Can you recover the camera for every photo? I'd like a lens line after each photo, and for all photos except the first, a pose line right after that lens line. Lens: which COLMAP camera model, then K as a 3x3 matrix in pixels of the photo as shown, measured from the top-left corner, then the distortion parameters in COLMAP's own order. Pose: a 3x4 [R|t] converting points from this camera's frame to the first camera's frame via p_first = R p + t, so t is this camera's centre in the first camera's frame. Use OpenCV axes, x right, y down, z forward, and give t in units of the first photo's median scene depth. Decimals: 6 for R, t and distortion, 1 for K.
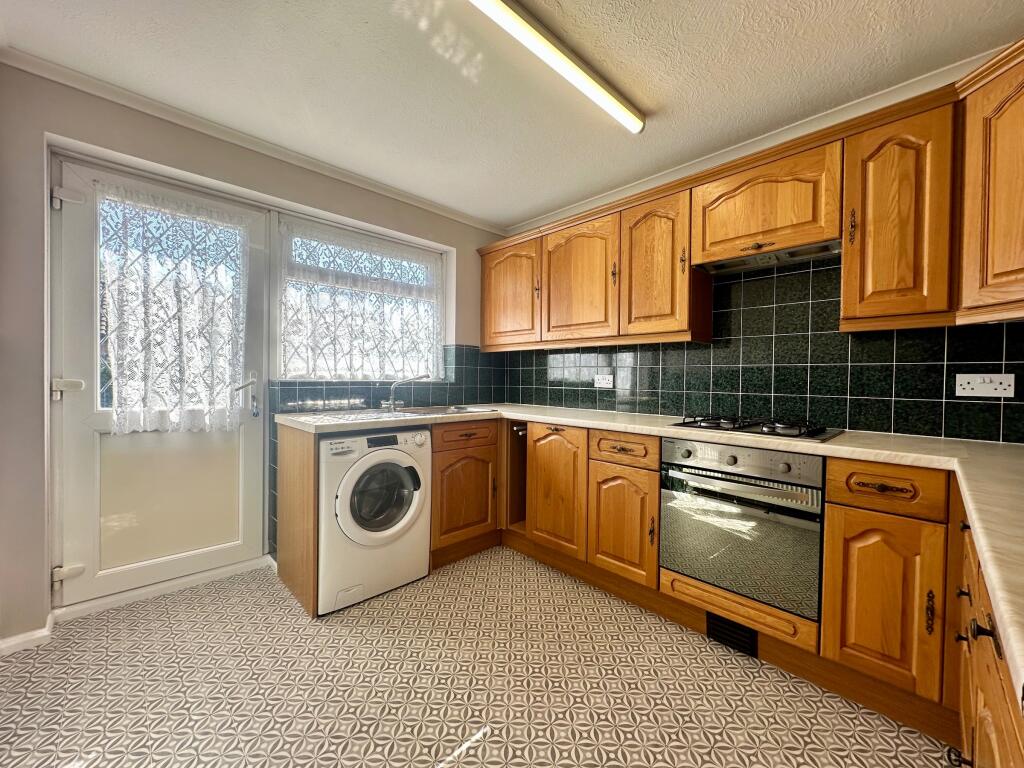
lens RADIAL K [[411.7, 0, 511.1], [0, 411.7, 382.8], [0, 0, 1]] dist [-0.001068, 0.000201]
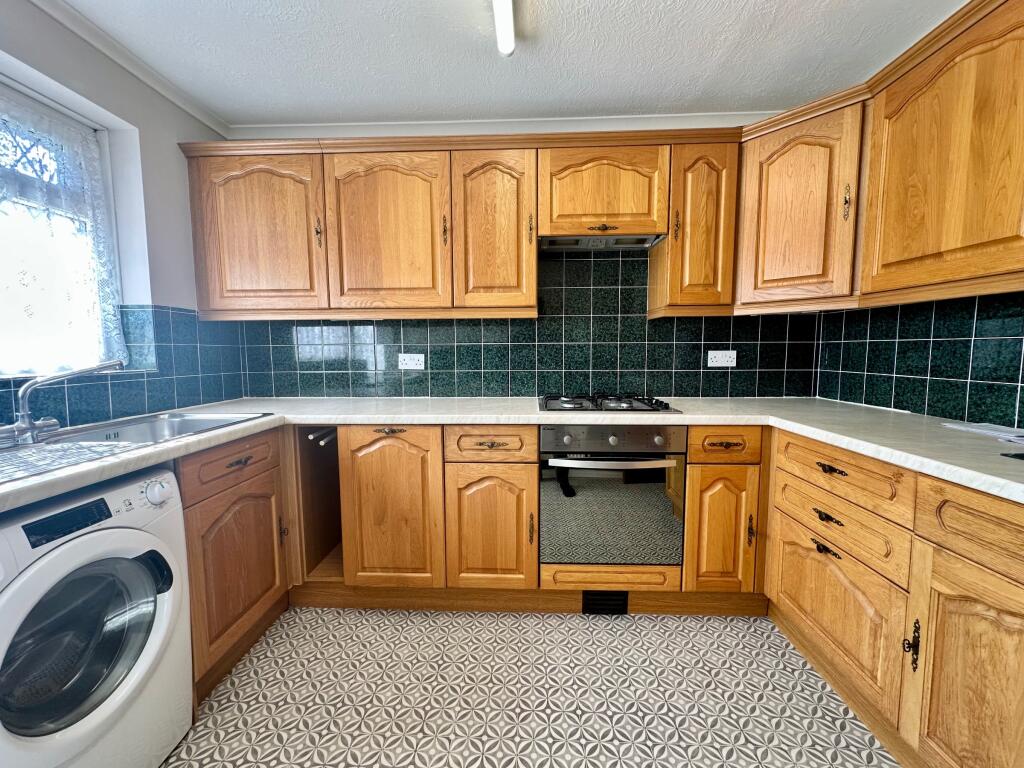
lens RADIAL K [[411.7, 0, 511.1], [0, 411.7, 382.8], [0, 0, 1]] dist [-0.001068, 0.000201]
pose [[0.719467, -0.072770, 0.690704, -0.269038], [0.022474, 0.996414, 0.081568, -0.032118], [-0.694163, -0.043162, 0.718522, 0.362305]]
